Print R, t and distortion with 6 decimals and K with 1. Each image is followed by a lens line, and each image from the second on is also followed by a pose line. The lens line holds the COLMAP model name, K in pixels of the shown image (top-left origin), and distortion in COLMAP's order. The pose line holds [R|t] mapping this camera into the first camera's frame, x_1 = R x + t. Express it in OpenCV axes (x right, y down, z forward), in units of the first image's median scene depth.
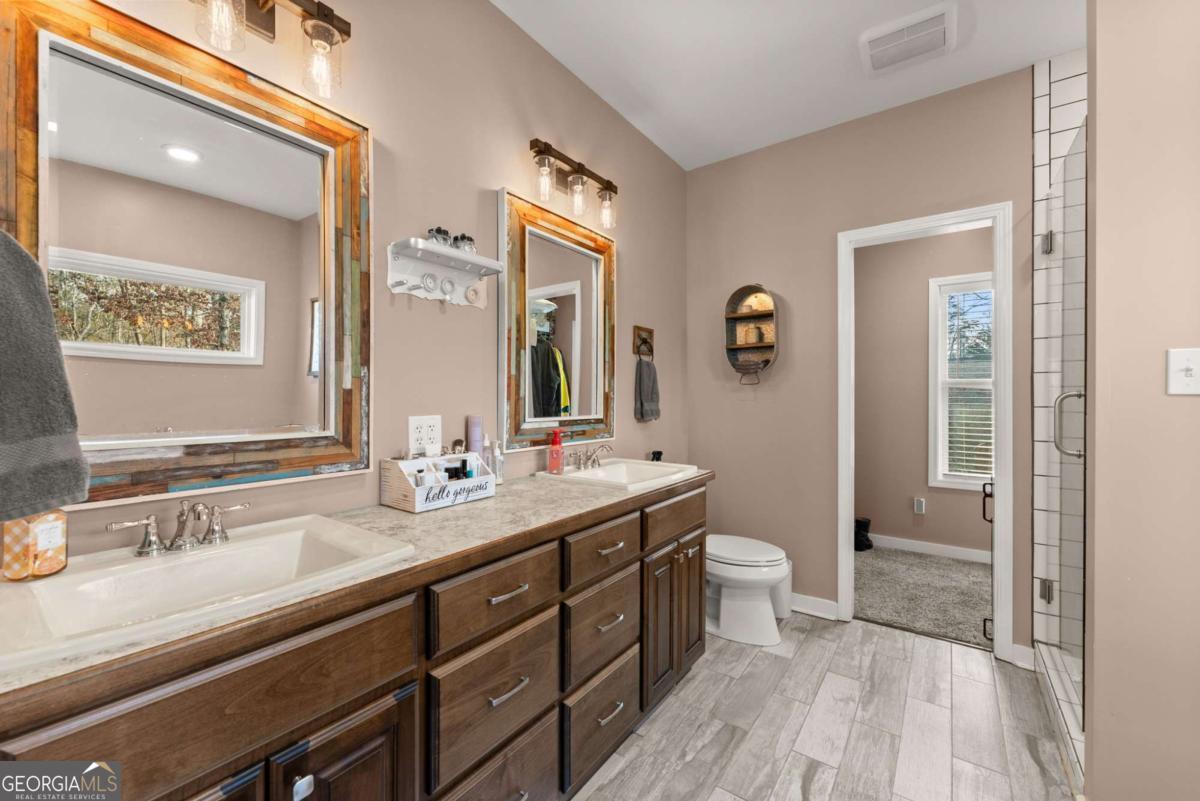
lens RADIAL K [[481.2, 0, 600.5], [0, 481.2, 397.8], [0, 0, 1]] dist [0.003049, -0.002023]
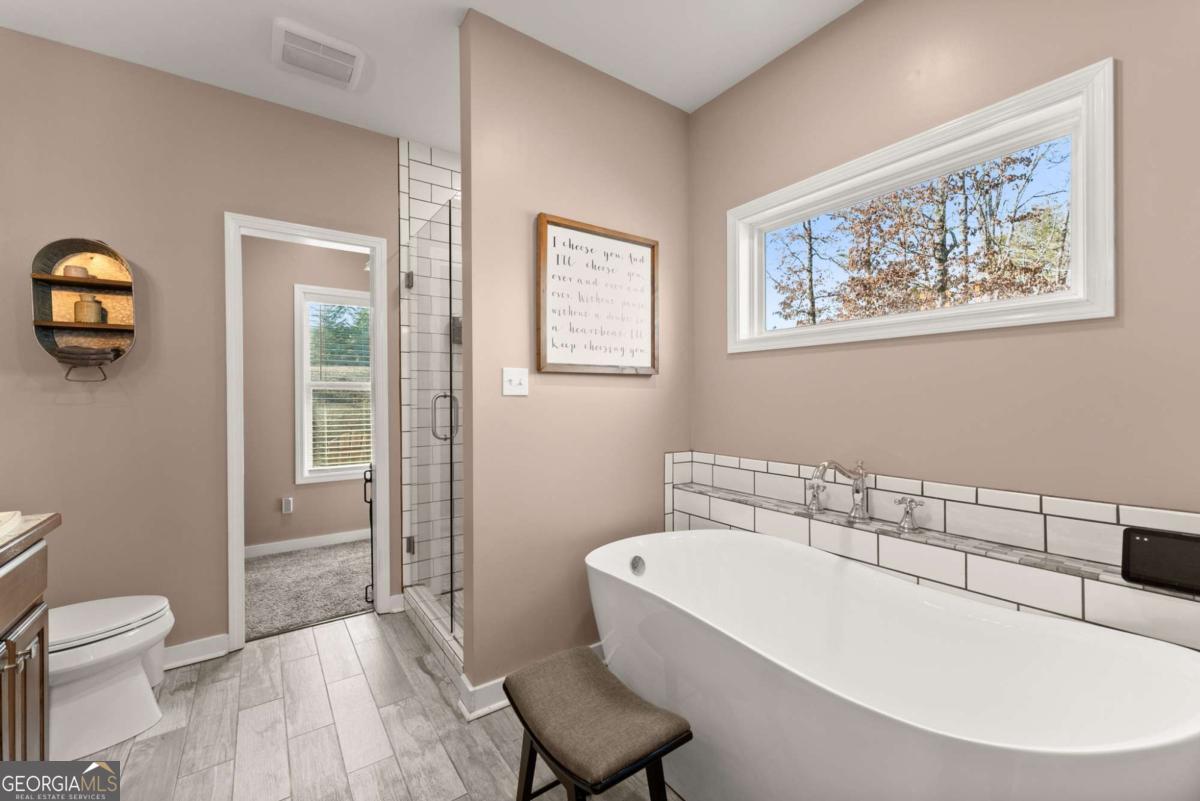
lens RADIAL K [[481.2, 0, 595.0], [0, 481.2, 395.4], [0, 0, 1]] dist [0.003049, -0.002023]
pose [[0.316836, -0.000116, 0.948480, -0.138667], [0.007033, 0.999973, -0.002227, -0.000801], [-0.948454, 0.007377, 0.316828, 0.093150]]
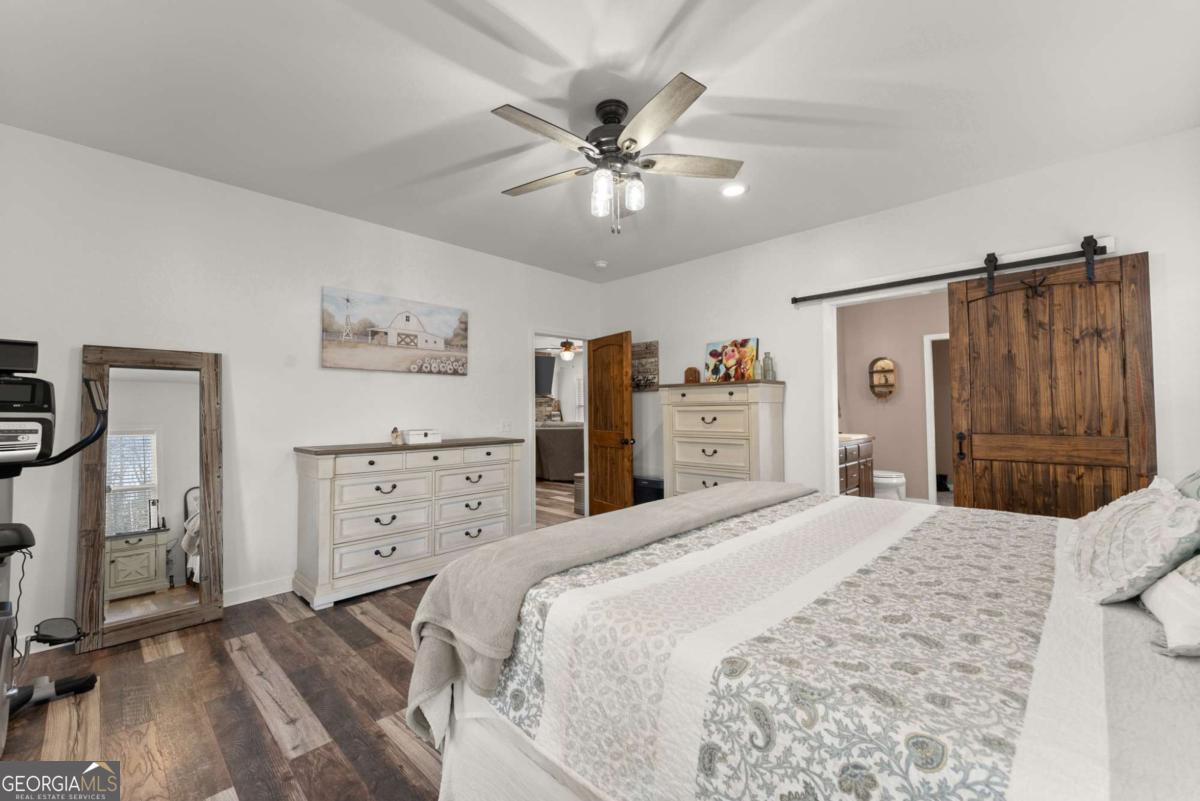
lens RADIAL K [[481.2, 0, 593.5], [0, 481.2, 402.6], [0, 0, 1]] dist [0.003049, -0.002023]
pose [[0.989378, -0.015923, -0.144492, -0.807043], [0.013006, 0.999692, -0.021114, 0.004224], [0.144784, 0.019010, 0.989281, -1.633683]]
